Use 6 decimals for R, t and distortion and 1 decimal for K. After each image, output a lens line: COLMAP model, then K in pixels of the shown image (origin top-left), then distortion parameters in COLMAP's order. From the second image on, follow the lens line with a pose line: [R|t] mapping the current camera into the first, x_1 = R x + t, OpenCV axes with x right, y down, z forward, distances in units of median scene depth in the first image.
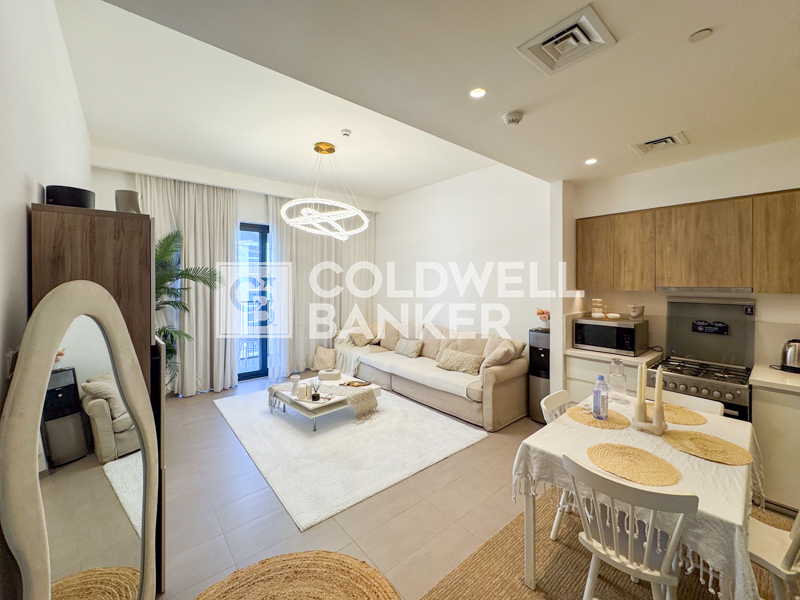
lens RADIAL K [[324.8, 0, 401.1], [0, 324.8, 285.5], [0, 0, 1]] dist [-0.002762, -0.000163]
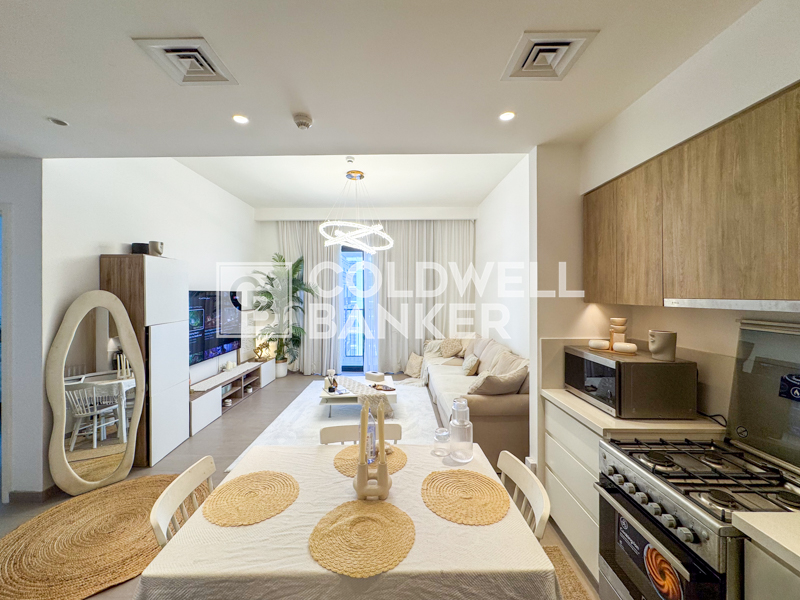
lens RADIAL K [[328.2, 0, 406.0], [0, 328.2, 299.1], [0, 0, 1]] dist [0.000601, 0.000025]
pose [[0.755045, 0.010090, -0.655595, 0.768573], [-0.007373, 0.999949, 0.006898, 0.004567], [0.655631, -0.000375, 0.755081, 0.288235]]
